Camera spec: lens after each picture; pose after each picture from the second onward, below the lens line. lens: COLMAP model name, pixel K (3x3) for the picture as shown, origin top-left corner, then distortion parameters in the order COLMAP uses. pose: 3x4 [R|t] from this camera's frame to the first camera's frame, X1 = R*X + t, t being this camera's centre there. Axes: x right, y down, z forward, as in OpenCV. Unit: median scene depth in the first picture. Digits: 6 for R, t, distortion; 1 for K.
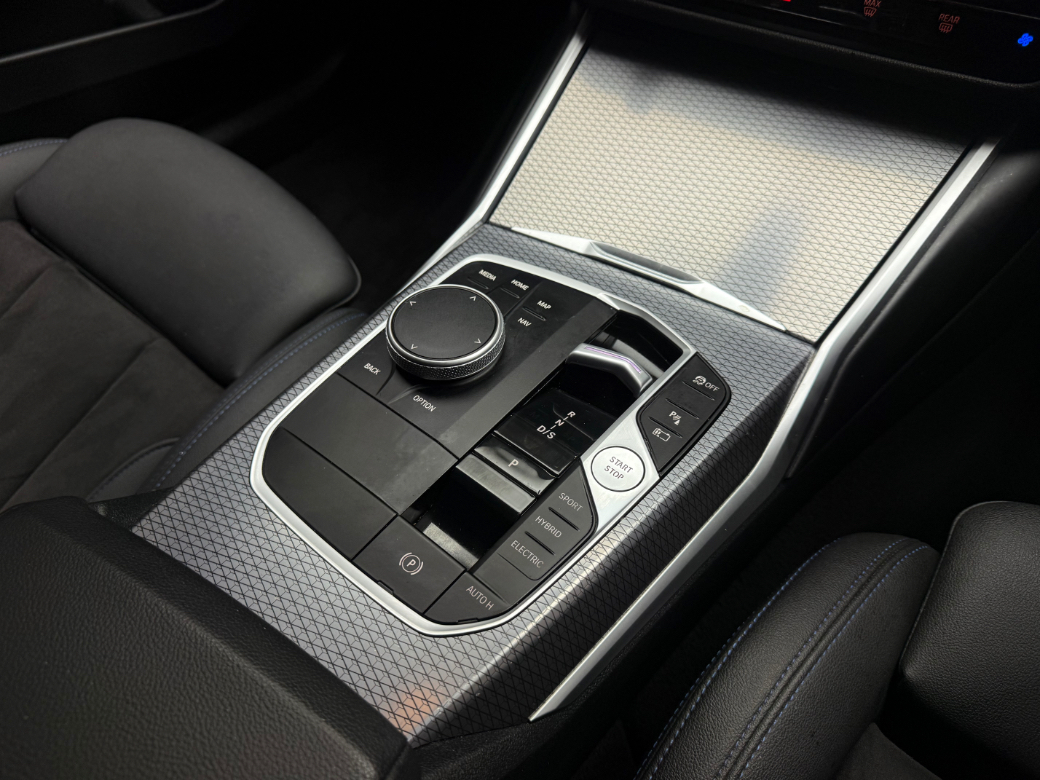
lens RADIAL K [[754.3, 0, 520.0], [0, 754.3, 390.0], [0, 0, 1]] dist [0.019423, -0.000876]
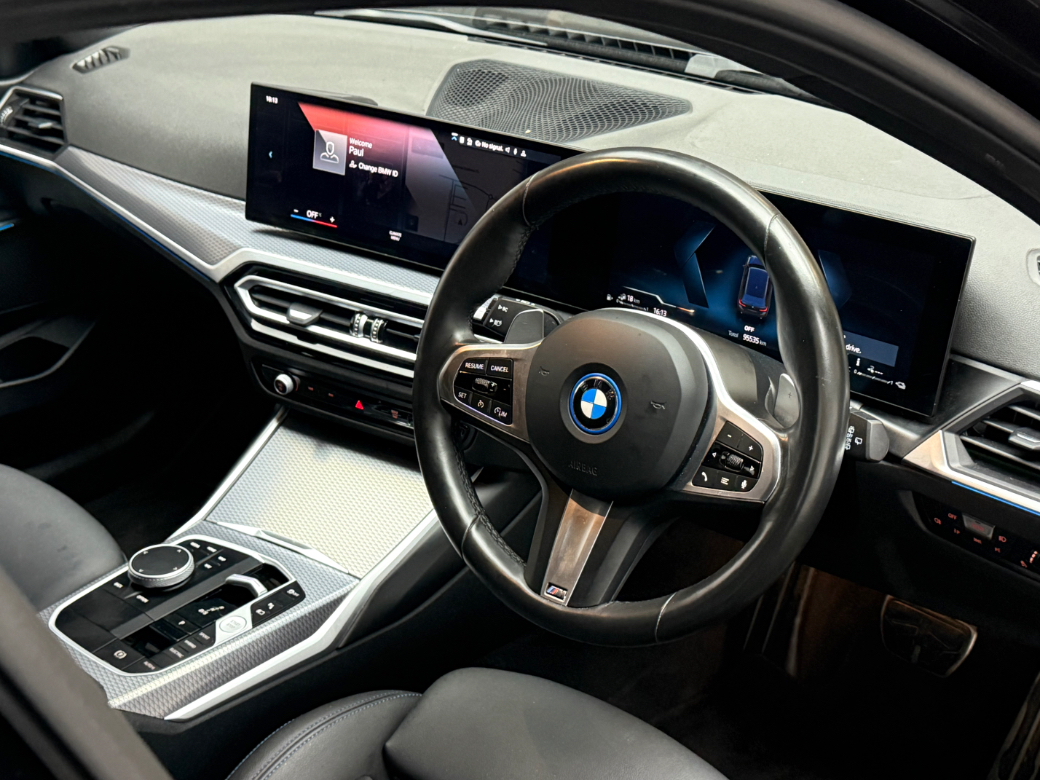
lens RADIAL K [[1361.3, 0, 520.0], [0, 1361.3, 390.0], [0, 0, 1]] dist [0.014707, 0.030385]
pose [[0.999561, 0.025162, 0.015617, 0.706683], [-0.016677, 0.914047, -0.405265, 0.853584], [-0.024472, 0.404827, 0.914066, -2.225781]]
